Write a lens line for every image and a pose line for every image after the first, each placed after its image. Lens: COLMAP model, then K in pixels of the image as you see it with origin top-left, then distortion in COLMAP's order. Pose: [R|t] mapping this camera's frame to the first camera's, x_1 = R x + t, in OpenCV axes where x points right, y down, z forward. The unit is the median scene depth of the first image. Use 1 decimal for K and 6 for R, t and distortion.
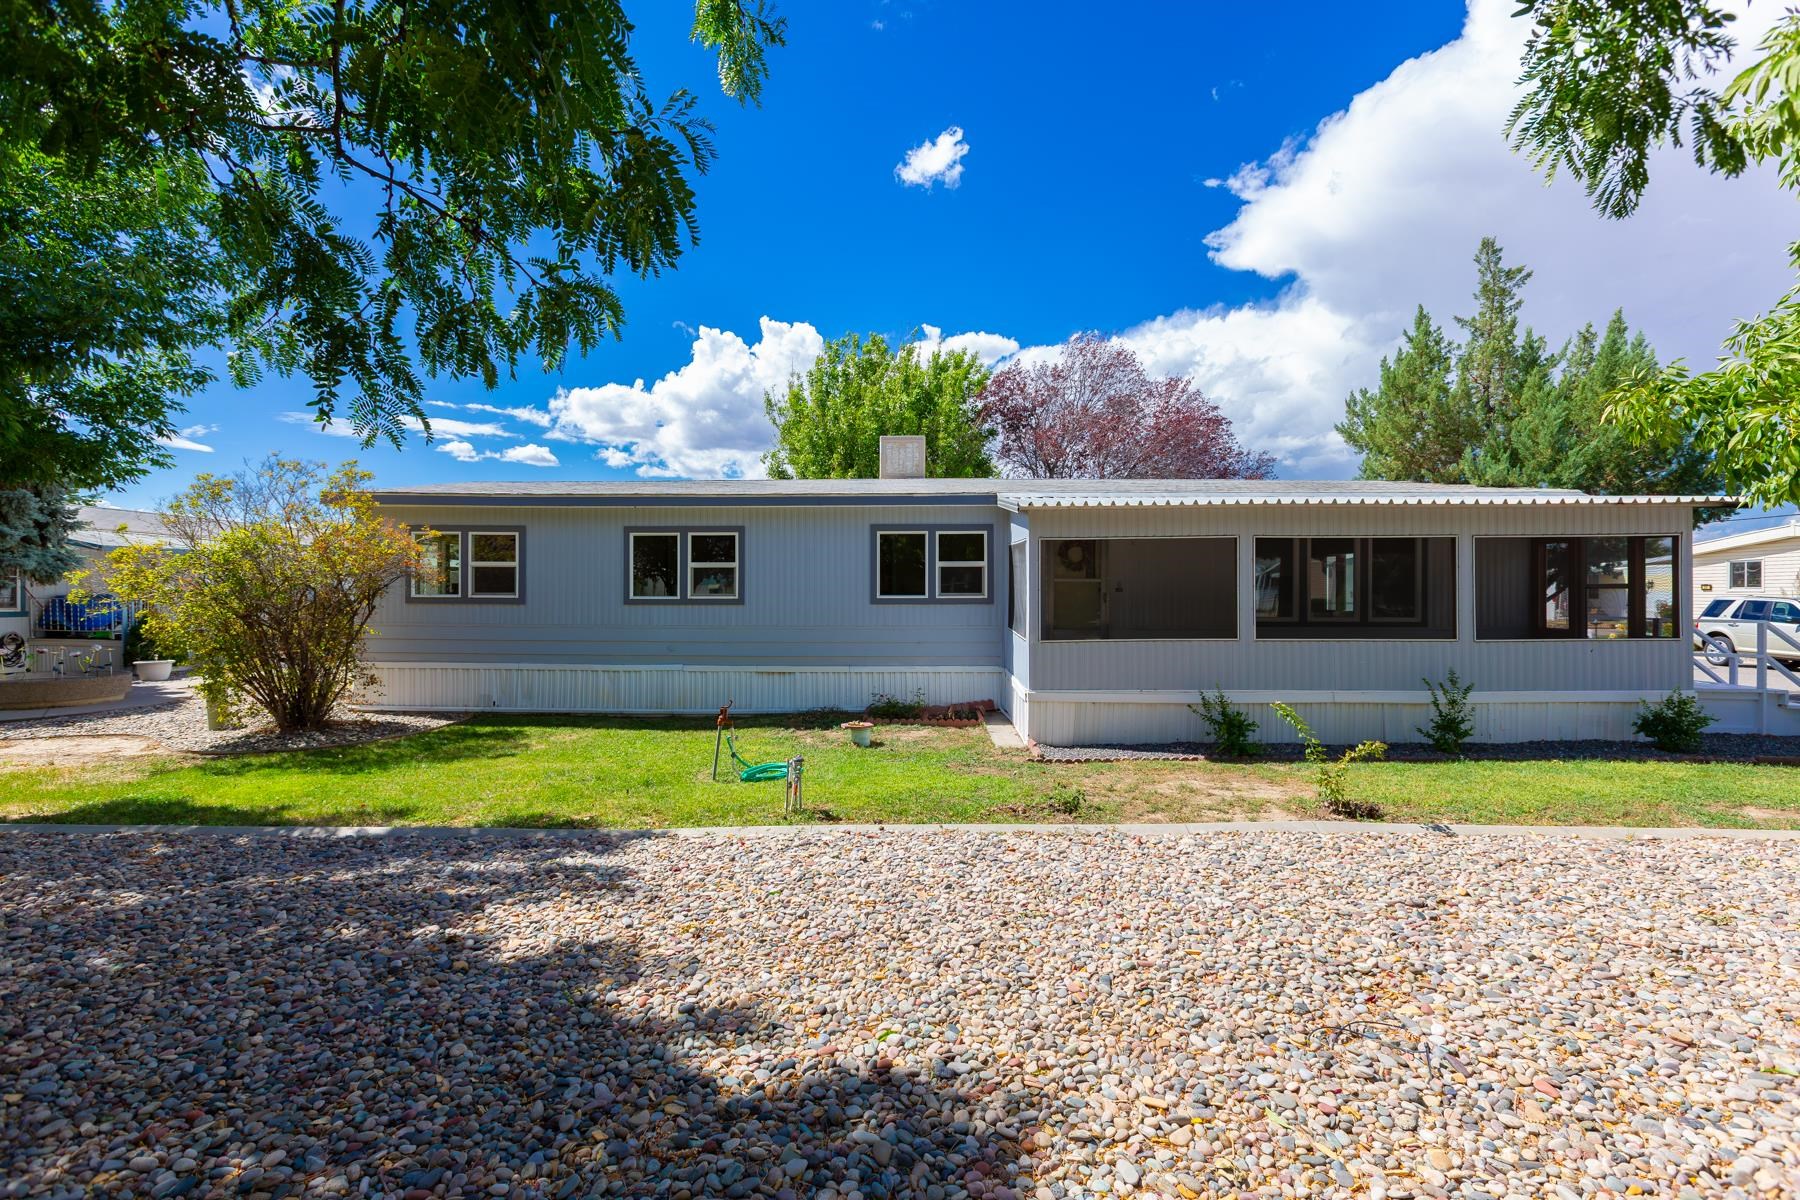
lens RADIAL K [[822.9, 0, 901.7], [0, 822.9, 604.7], [0, 0, 1]] dist [0.006594, -0.000976]
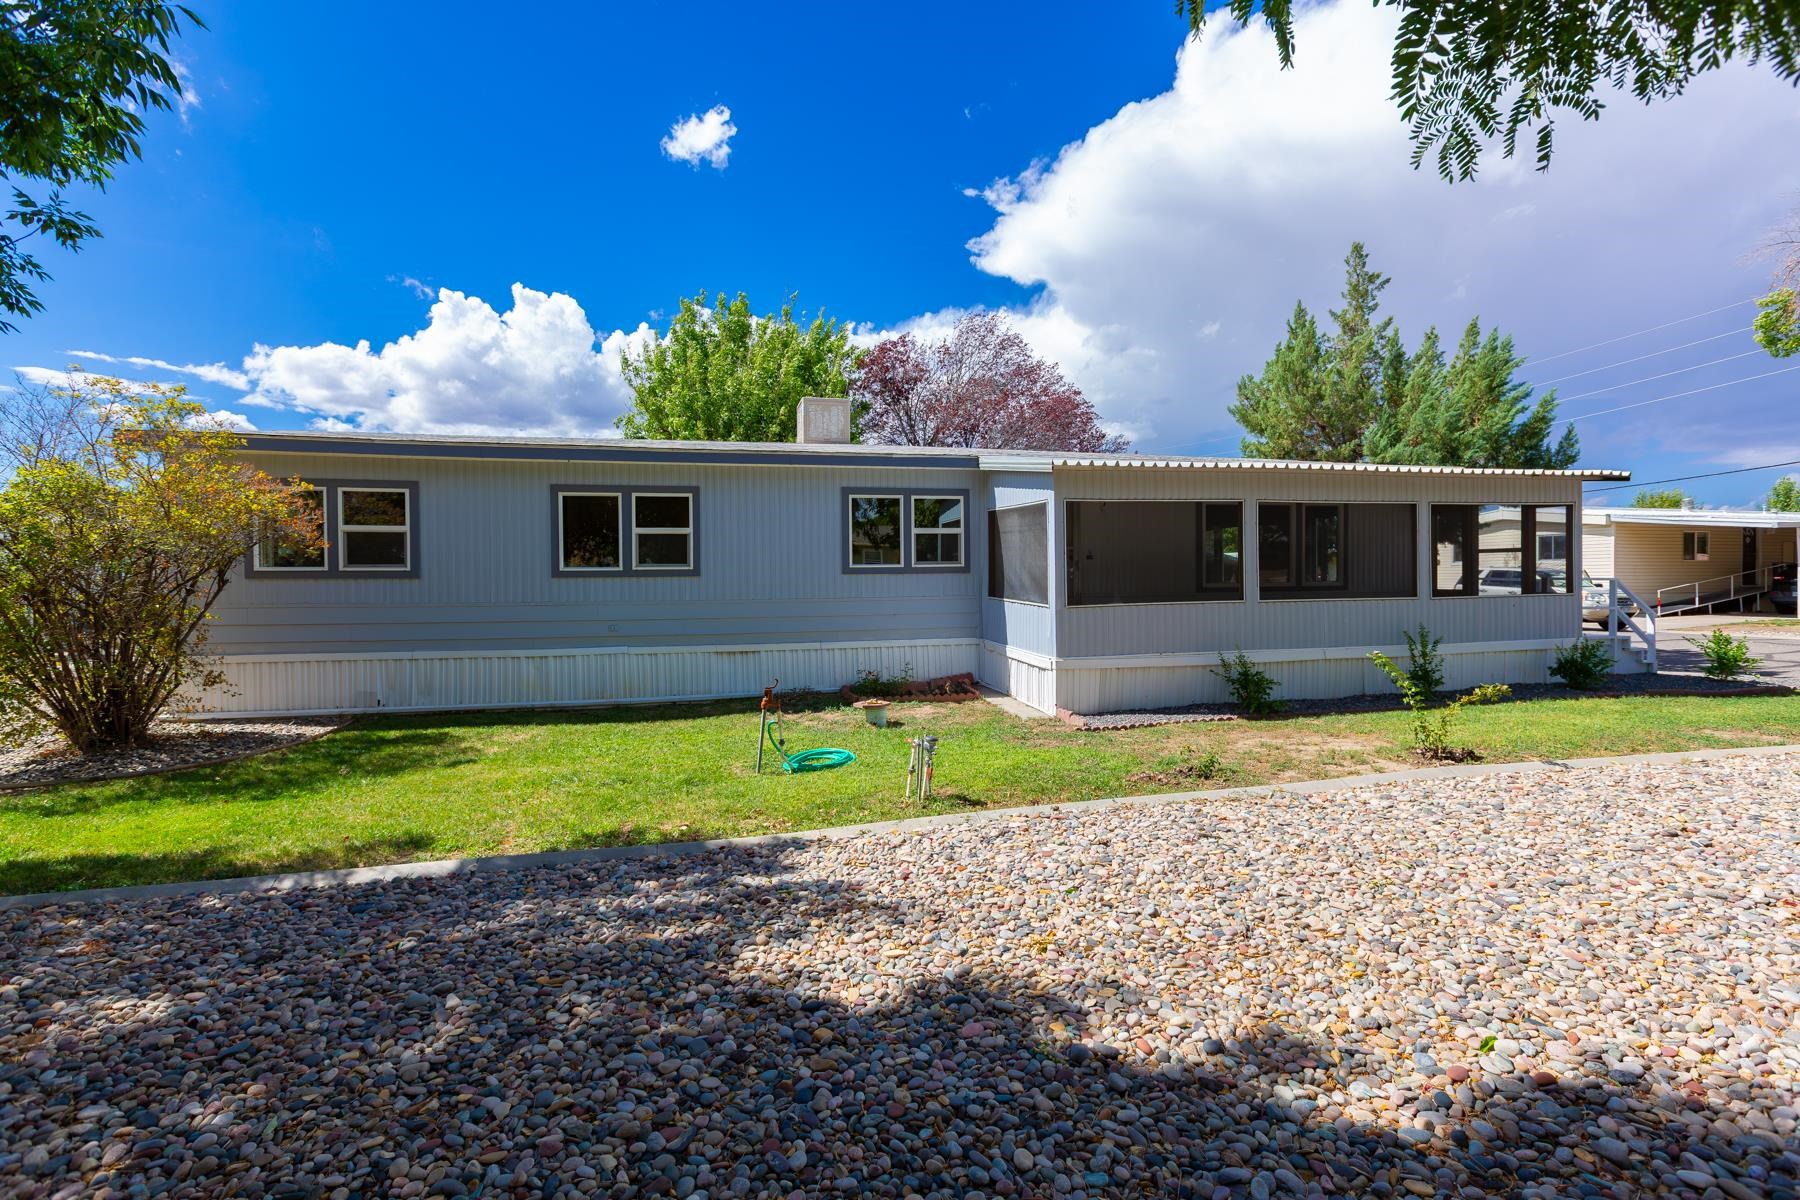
lens RADIAL K [[822.9, 0, 894.0], [0, 822.9, 589.2], [0, 0, 1]] dist [0.006594, -0.000976]
pose [[0.966006, -0.013782, 0.258153, -0.252542], [0.014439, 0.999896, -0.000649, 0.020364], [-0.258117, 0.004355, 0.966104, 0.113114]]
